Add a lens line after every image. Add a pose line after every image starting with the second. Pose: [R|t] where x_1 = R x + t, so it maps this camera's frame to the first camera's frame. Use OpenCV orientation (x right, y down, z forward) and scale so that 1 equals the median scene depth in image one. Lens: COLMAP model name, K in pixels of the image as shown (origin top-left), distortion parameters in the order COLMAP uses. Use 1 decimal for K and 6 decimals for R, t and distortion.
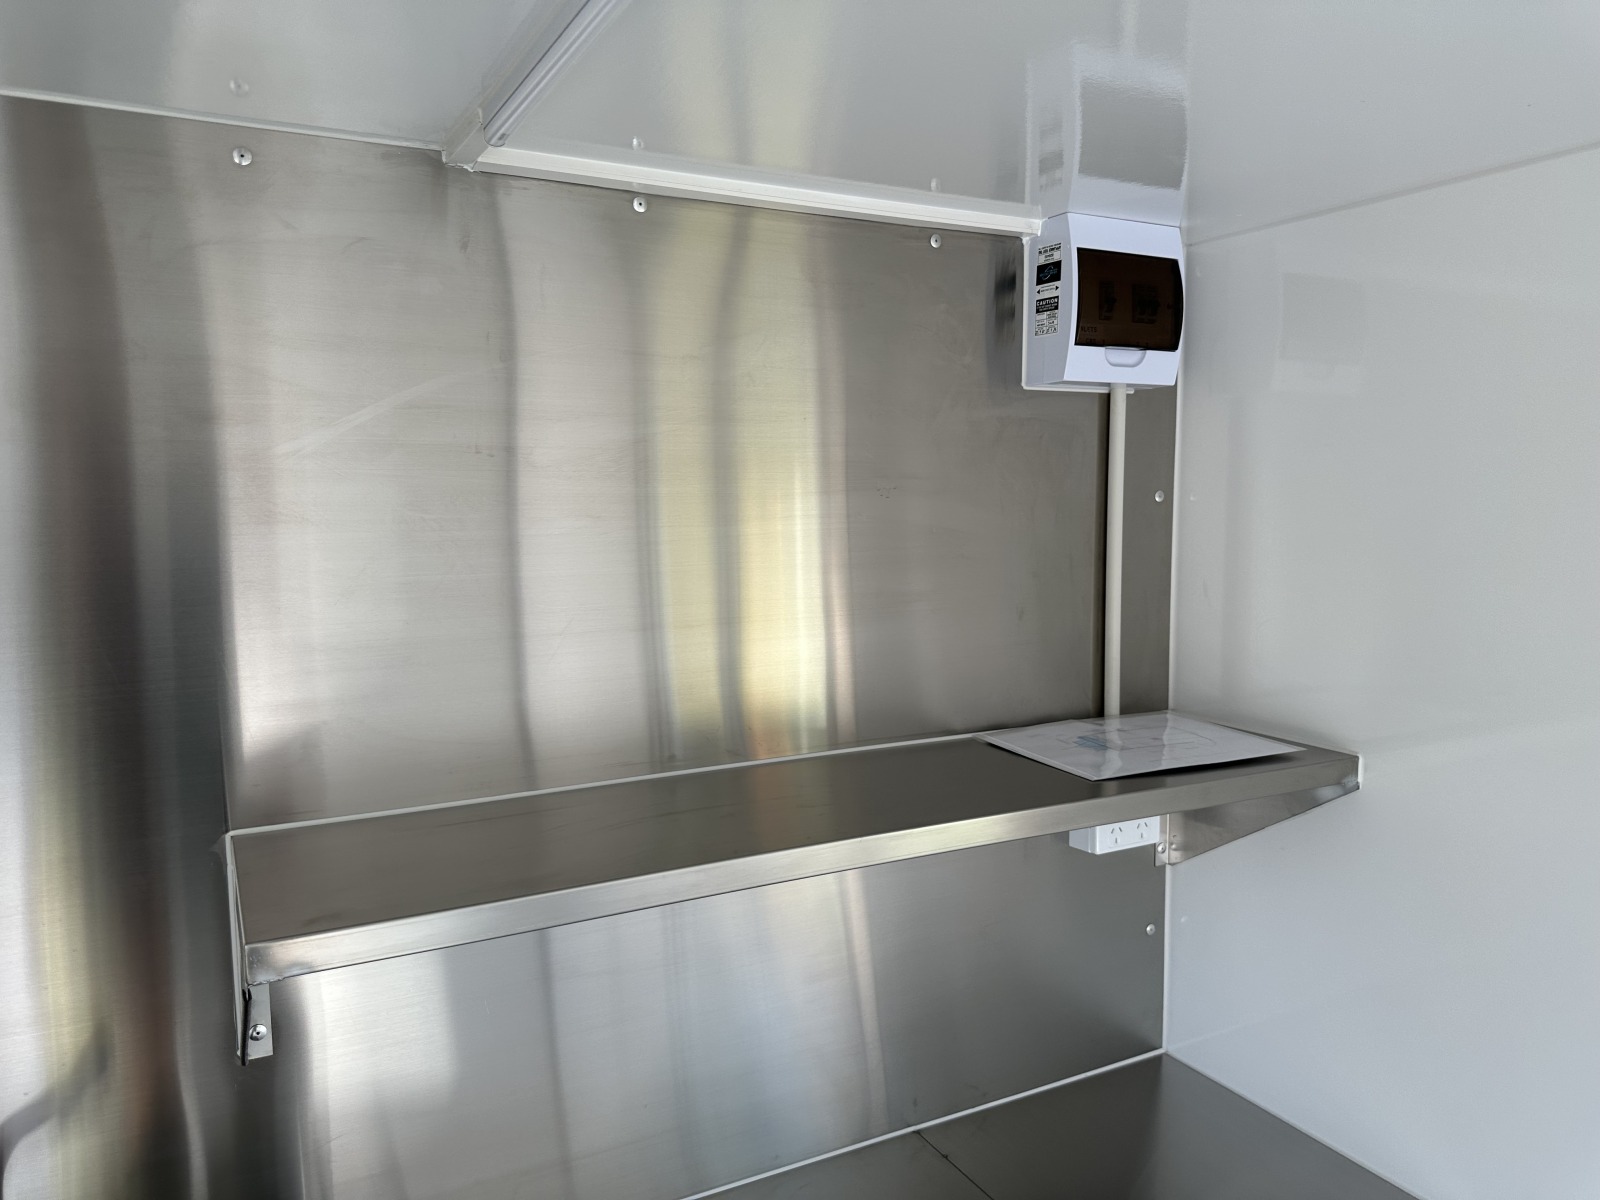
lens RADIAL K [[1131.7, 0, 802.0], [0, 1131.7, 594.7], [0, 0, 1]] dist [0.061528, -0.084354]
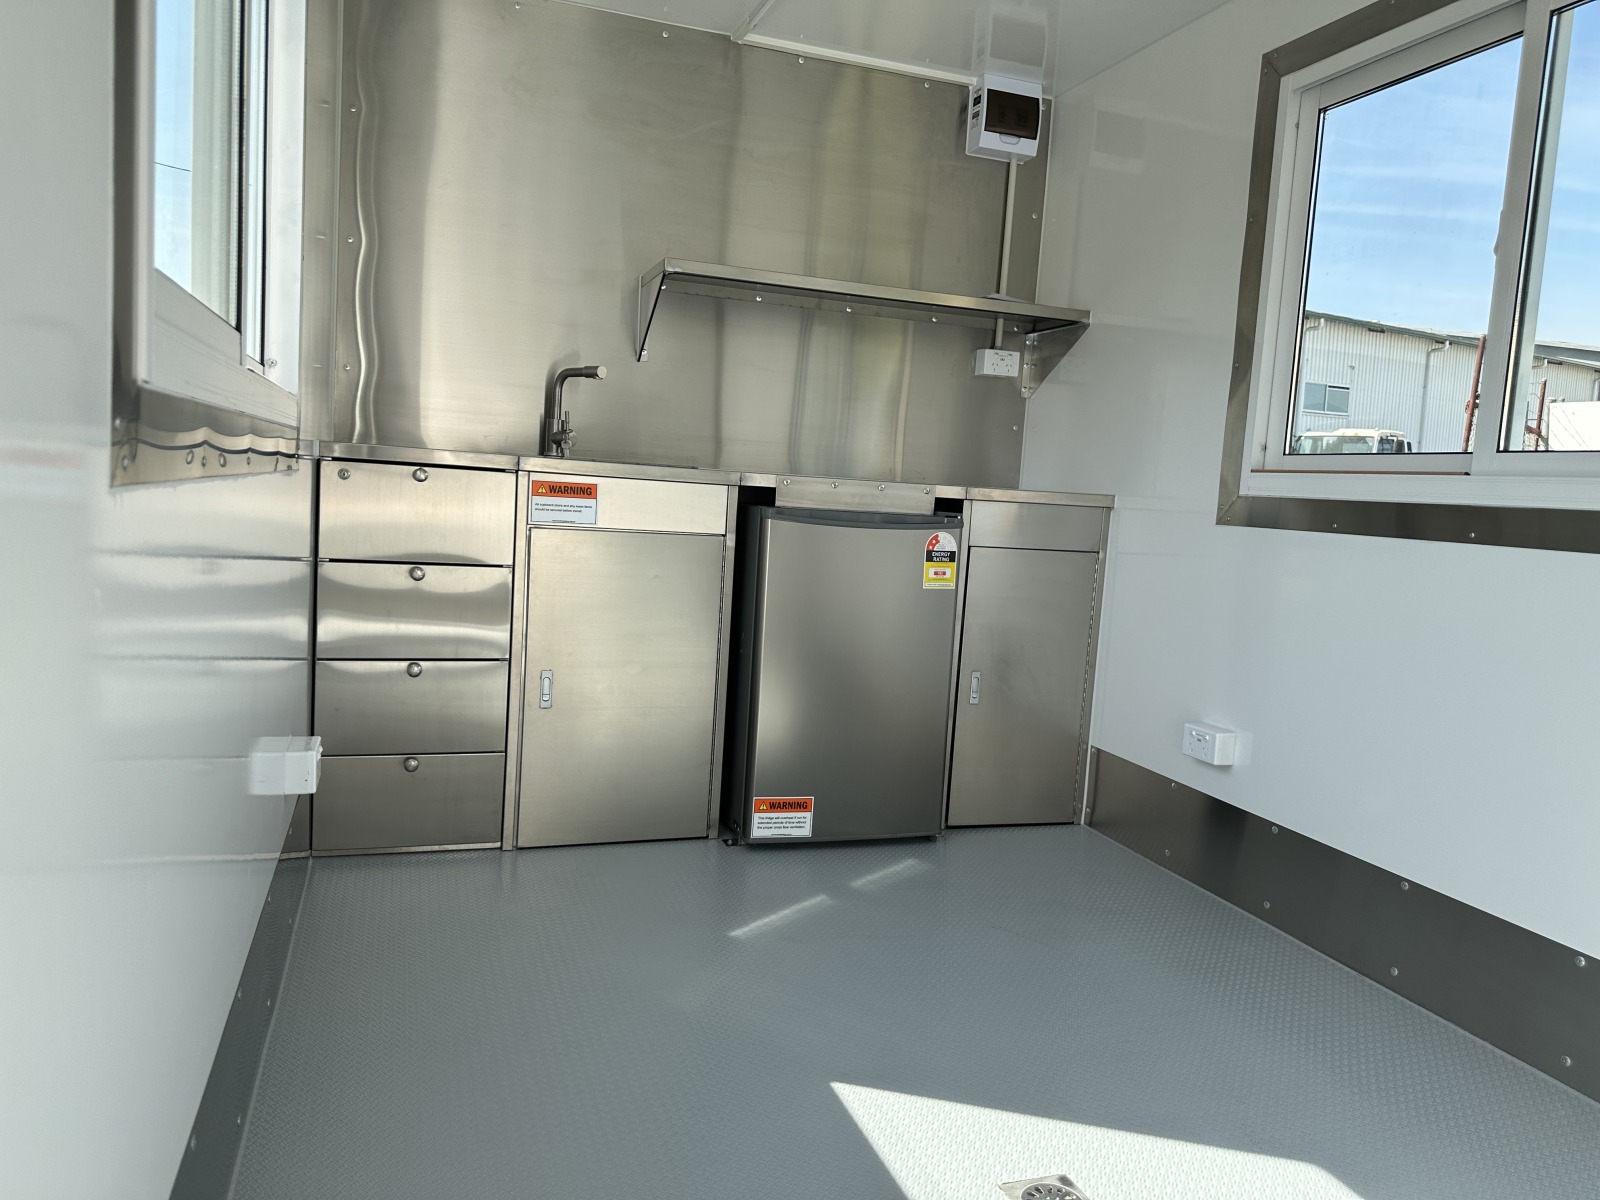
lens RADIAL K [[1131.7, 0, 800.8], [0, 1131.7, 593.1], [0, 0, 1]] dist [0.061528, -0.084354]
pose [[0.985404, 0.082379, -0.148970, 0.286292], [-0.081619, 0.996600, 0.011221, 0.697601], [0.149388, 0.001102, 0.988778, -1.305591]]
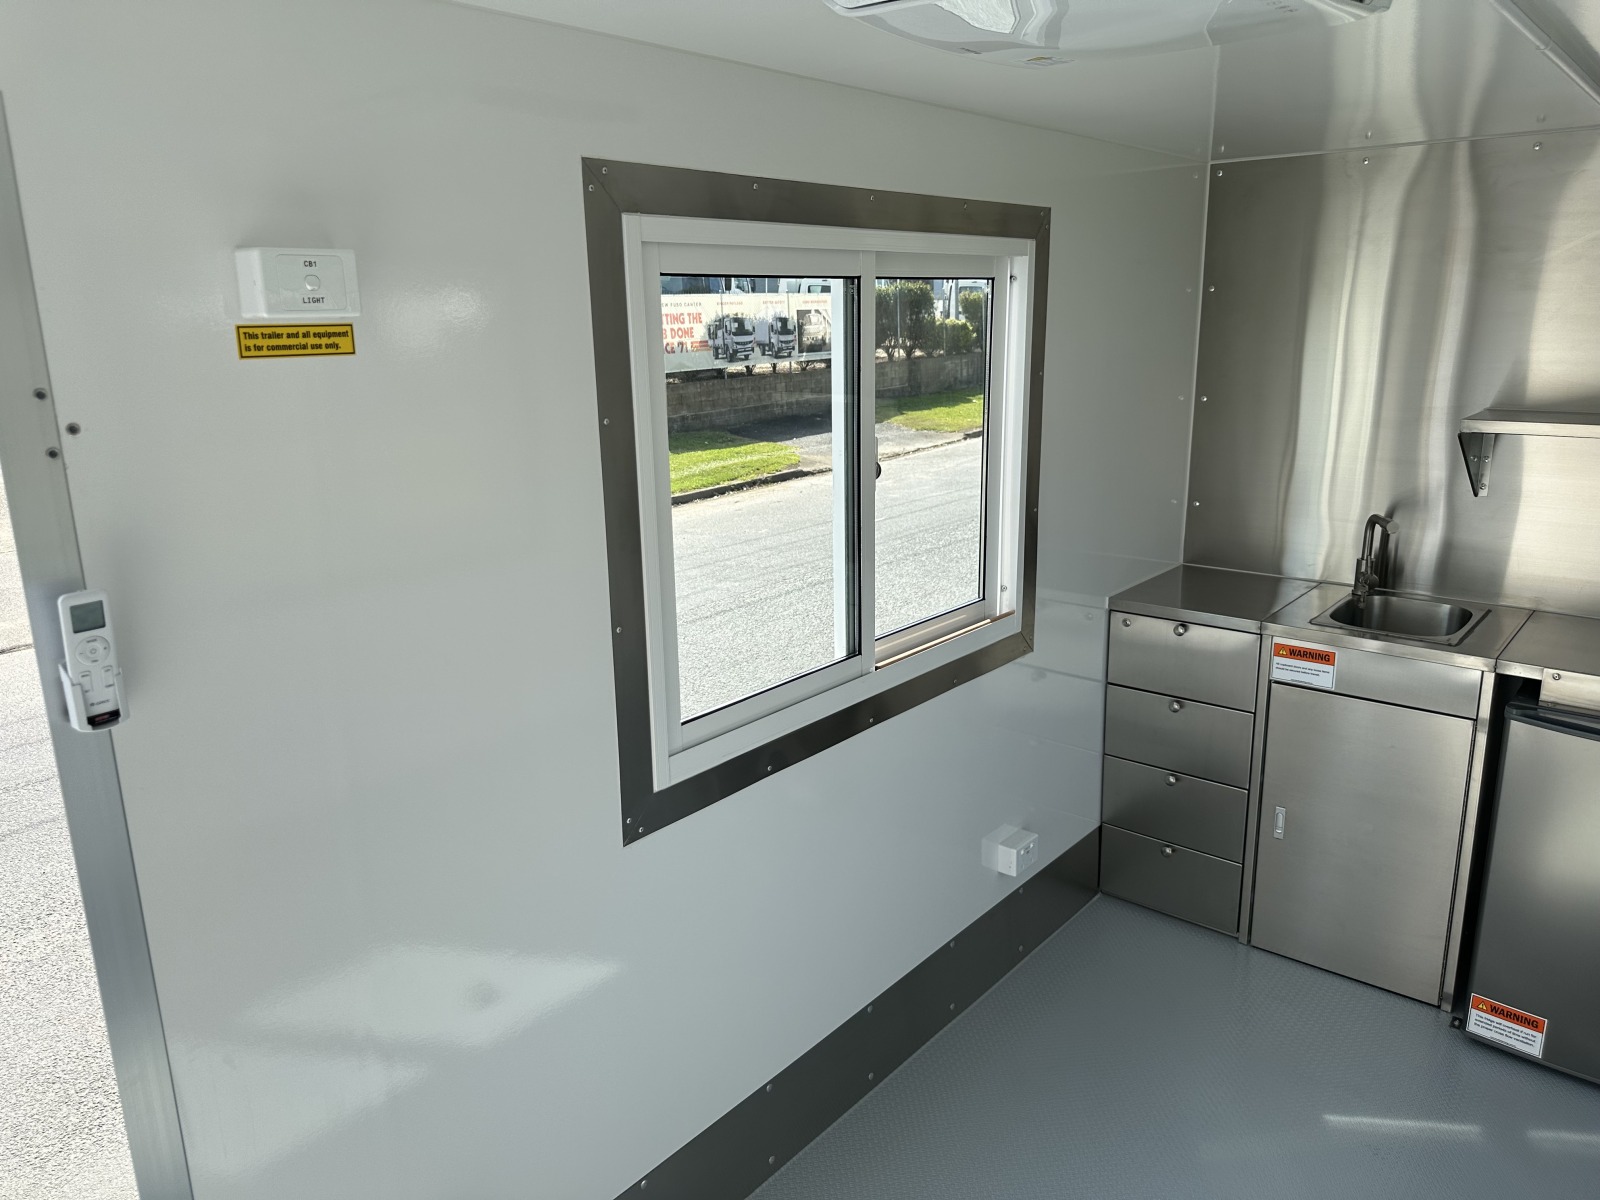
lens RADIAL K [[1131.7, 0, 798.2], [0, 1131.7, 586.4], [0, 0, 1]] dist [0.061528, -0.084354]
pose [[0.371027, 0.218403, -0.902573, 1.060672], [-0.067323, 0.975718, 0.208427, 0.123770], [0.926178, -0.016568, 0.376722, -1.136104]]
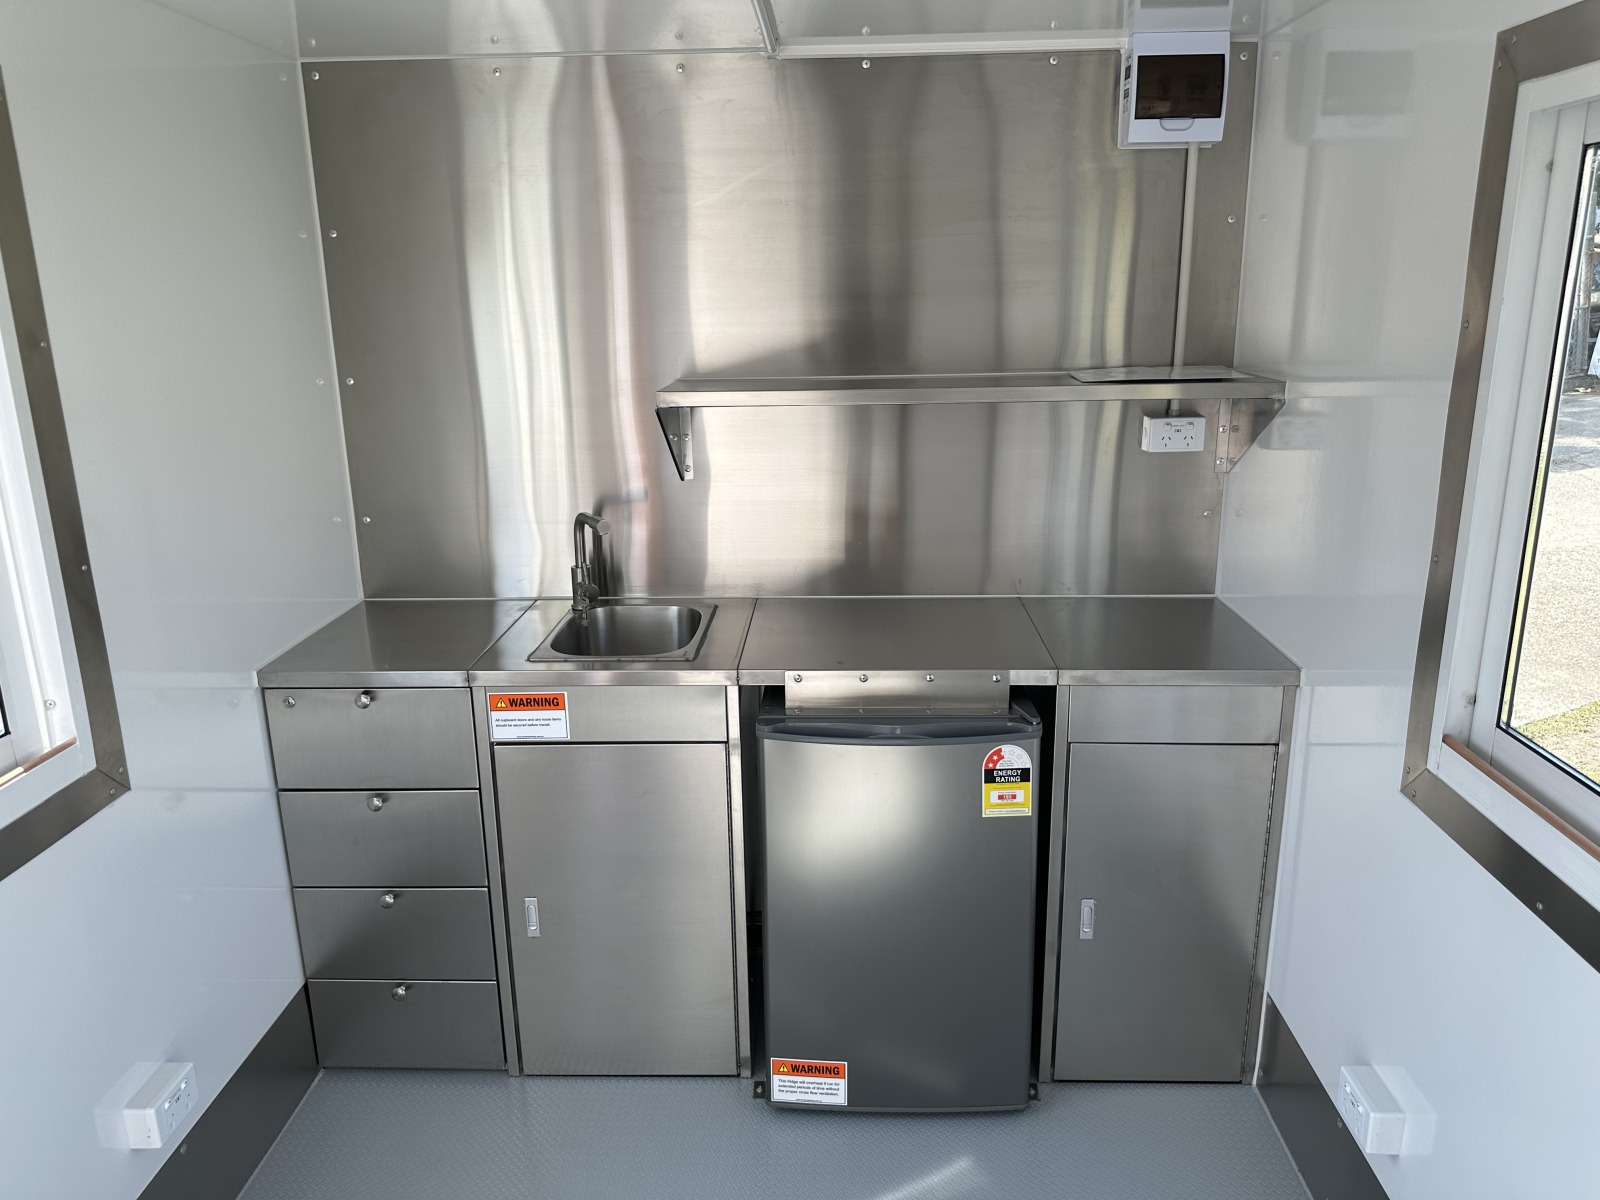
lens RADIAL K [[1131.7, 0, 807.6], [0, 1131.7, 582.0], [0, 0, 1]] dist [0.061528, -0.084354]
pose [[0.866149, 0.118110, -0.485630, 0.680252], [-0.033498, 0.983209, 0.179381, 0.144535], [0.498663, -0.139103, 0.855562, -0.683874]]
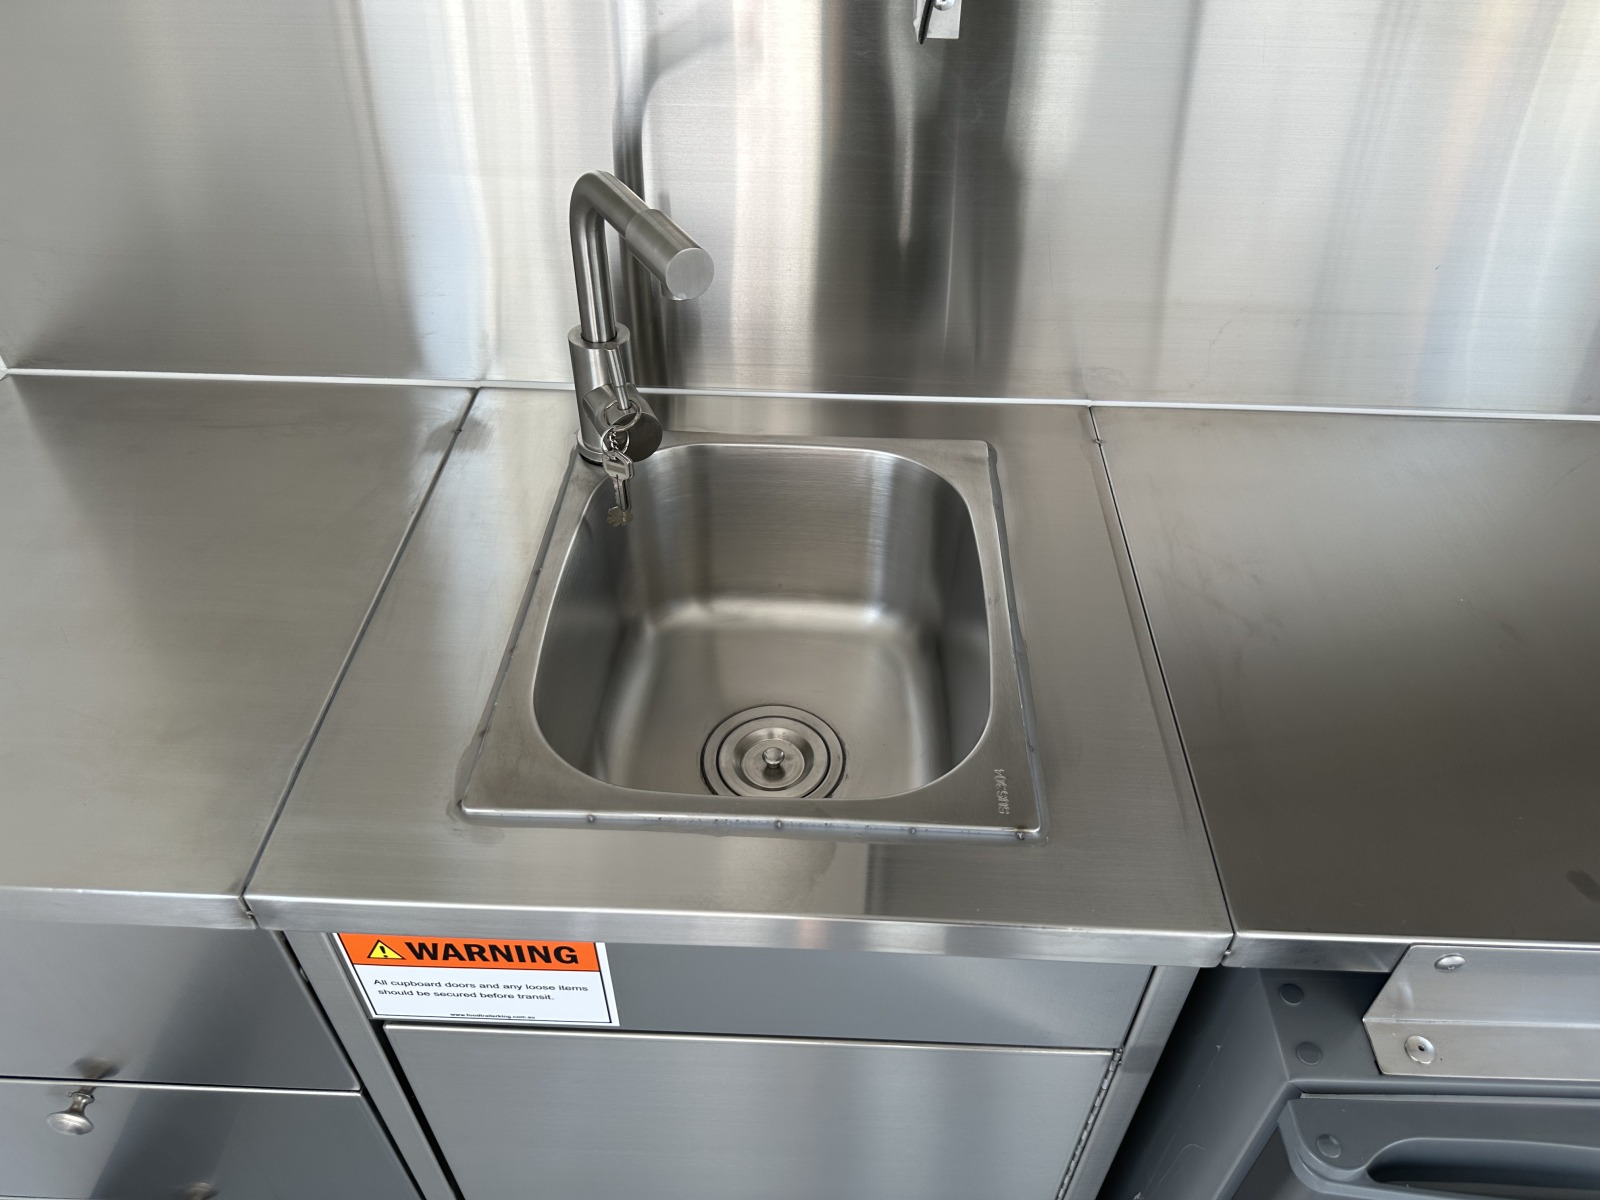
lens RADIAL K [[1131.7, 0, 816.5], [0, 1131.7, 609.9], [0, 0, 1]] dist [0.061528, -0.084354]
pose [[0.867544, 0.344473, -0.358757, -0.126199], [-0.066661, 0.795346, 0.602479, 0.201691], [0.492873, -0.498762, 0.712960, 0.215511]]
